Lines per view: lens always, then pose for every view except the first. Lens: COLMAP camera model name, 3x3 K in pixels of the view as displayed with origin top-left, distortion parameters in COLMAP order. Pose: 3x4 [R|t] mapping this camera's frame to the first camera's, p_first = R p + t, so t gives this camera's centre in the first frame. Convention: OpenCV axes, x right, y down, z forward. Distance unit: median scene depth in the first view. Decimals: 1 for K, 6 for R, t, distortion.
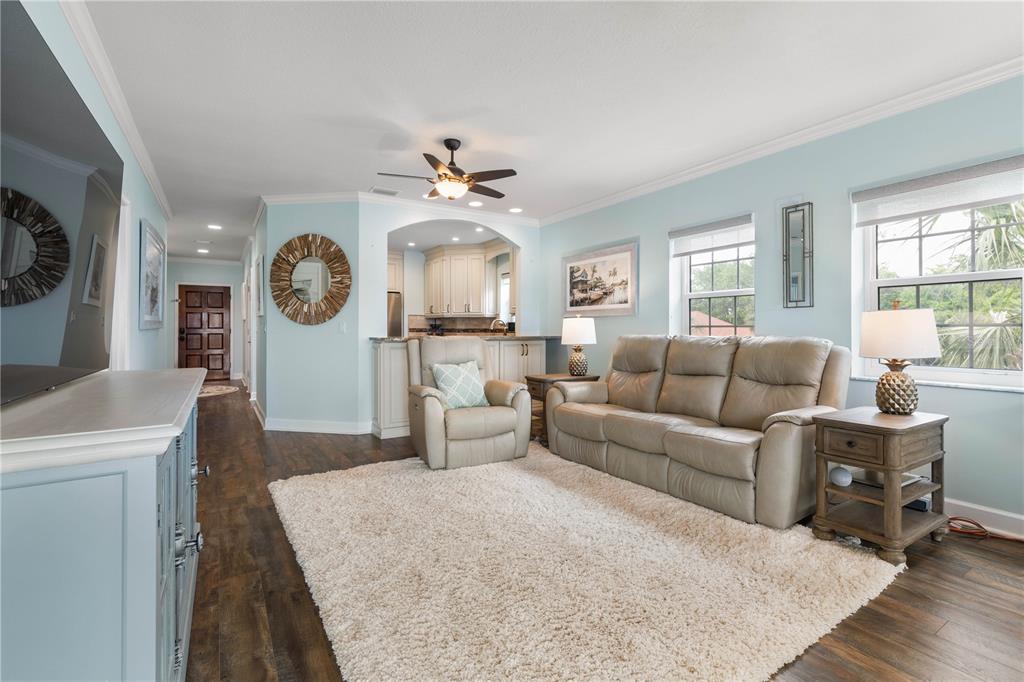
lens RADIAL K [[462.4, 0, 526.7], [0, 462.4, 327.6], [0, 0, 1]] dist [0.008076, -0.002459]
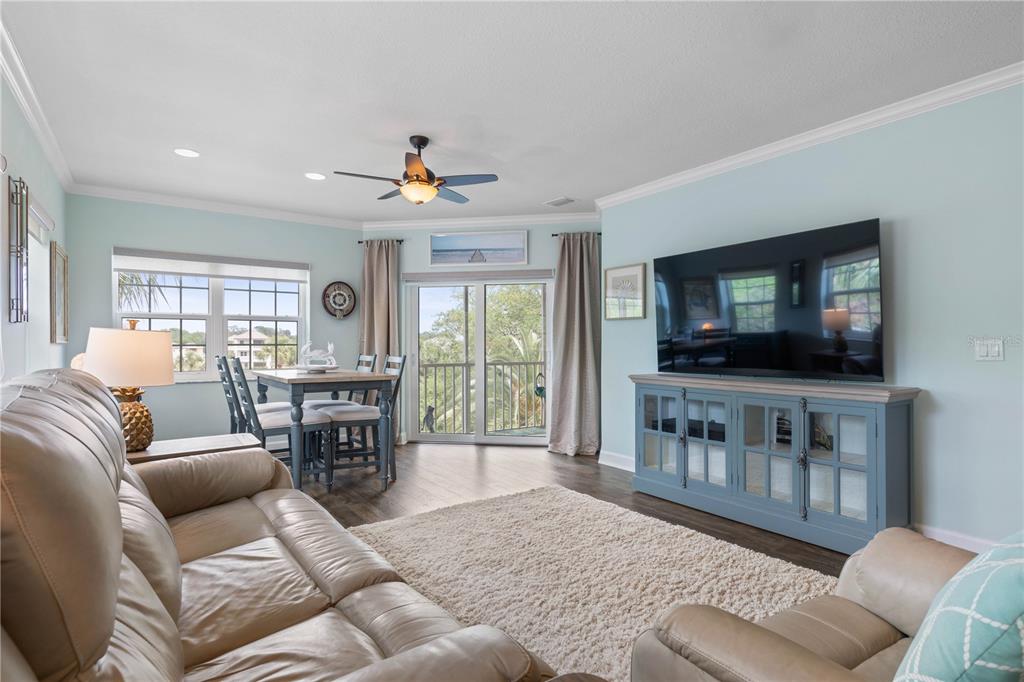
lens RADIAL K [[522.0, 0, 520.8], [0, 522.0, 341.3], [0, 0, 1]] dist [0.001015, -0.000599]
pose [[-0.999170, 0.000441, -0.040730, 0.066462], [0.000925, 0.999929, -0.011866, -0.004441], [0.040722, -0.011894, -0.999100, 1.081040]]
